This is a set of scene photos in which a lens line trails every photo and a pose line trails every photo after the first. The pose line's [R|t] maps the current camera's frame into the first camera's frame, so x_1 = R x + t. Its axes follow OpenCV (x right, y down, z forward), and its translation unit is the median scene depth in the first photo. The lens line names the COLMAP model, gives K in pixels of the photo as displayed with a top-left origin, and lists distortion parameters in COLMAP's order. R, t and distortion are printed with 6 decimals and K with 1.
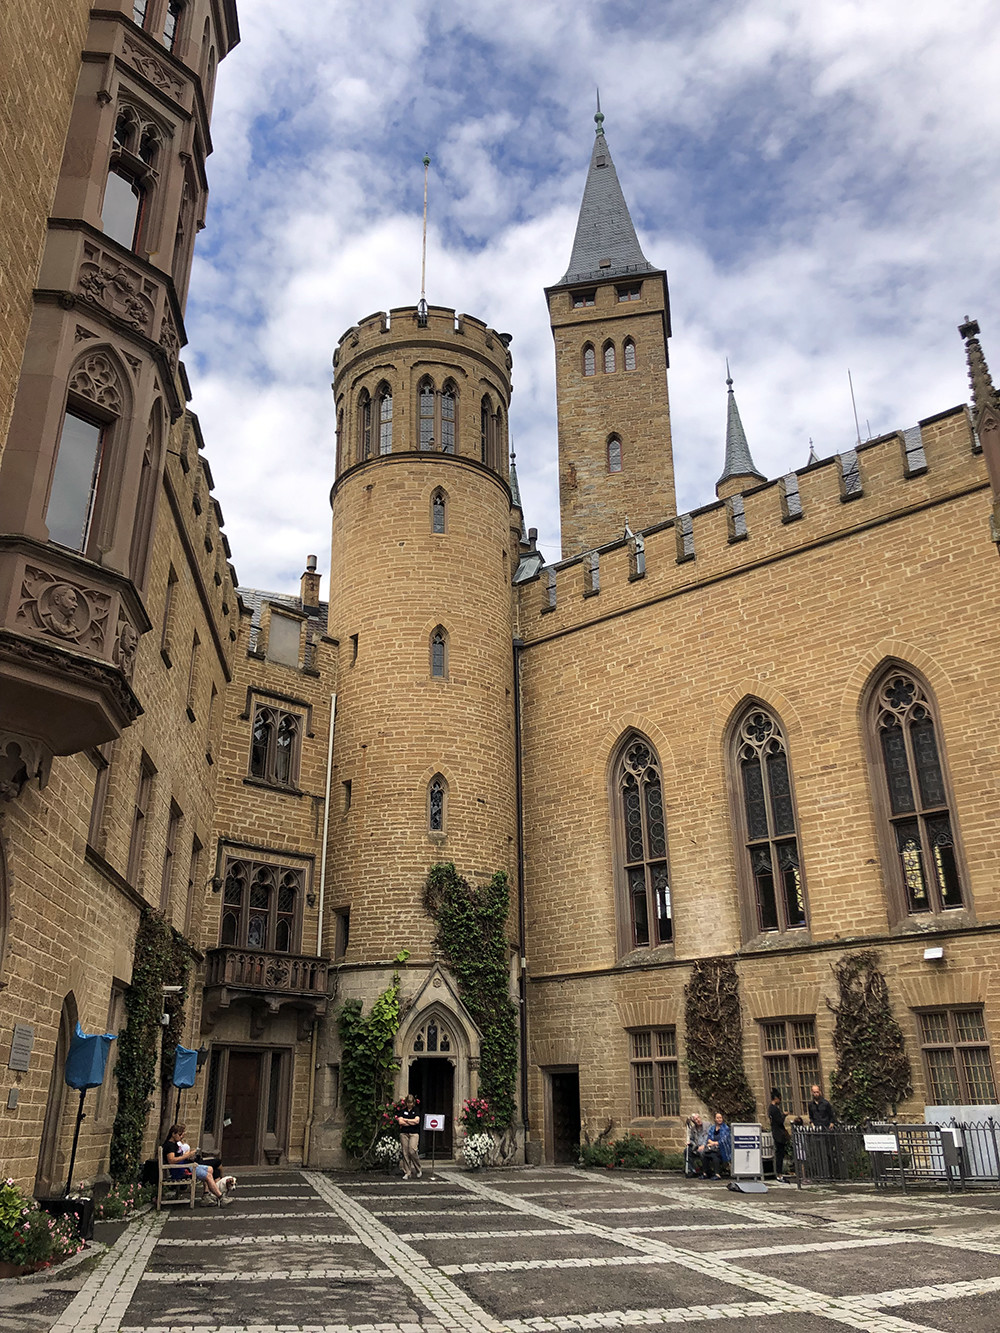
lens RADIAL K [[1118.2, 0, 500.0], [0, 1118.2, 666.5], [0, 0, 1]] dist [0.135636, -0.385134]
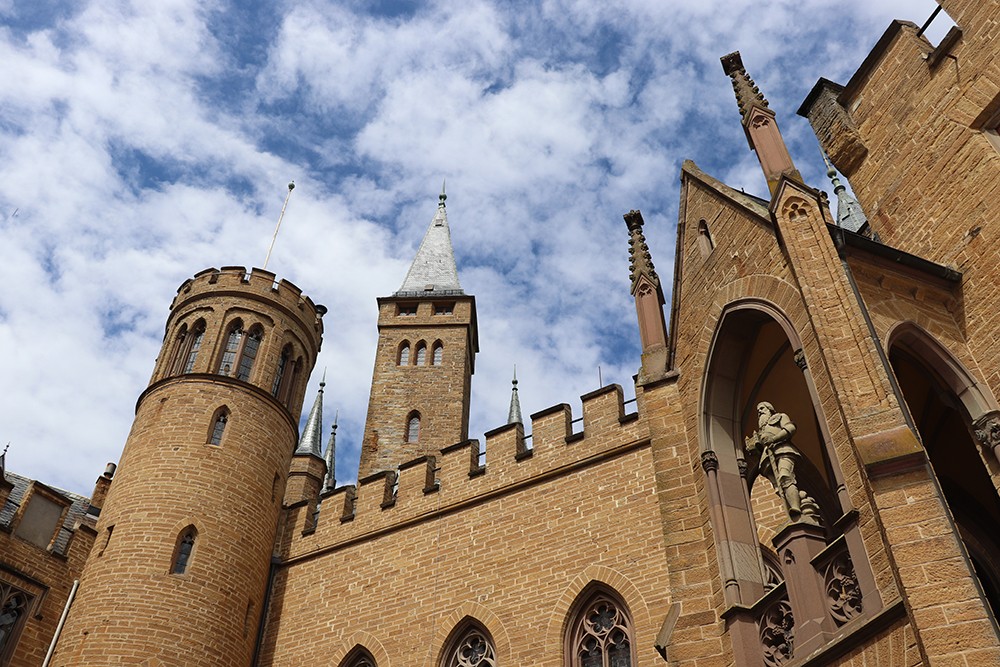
lens RADIAL K [[861.8, 0, 500.0], [0, 861.8, 333.5], [0, 0, 1]] dist [-0.171550, 0.136516]
pose [[0.988140, 0.125037, 0.089131, 0.139499], [-0.082581, 0.922100, -0.378038, 0.070576], [-0.129456, 0.366194, 0.921489, 0.187266]]
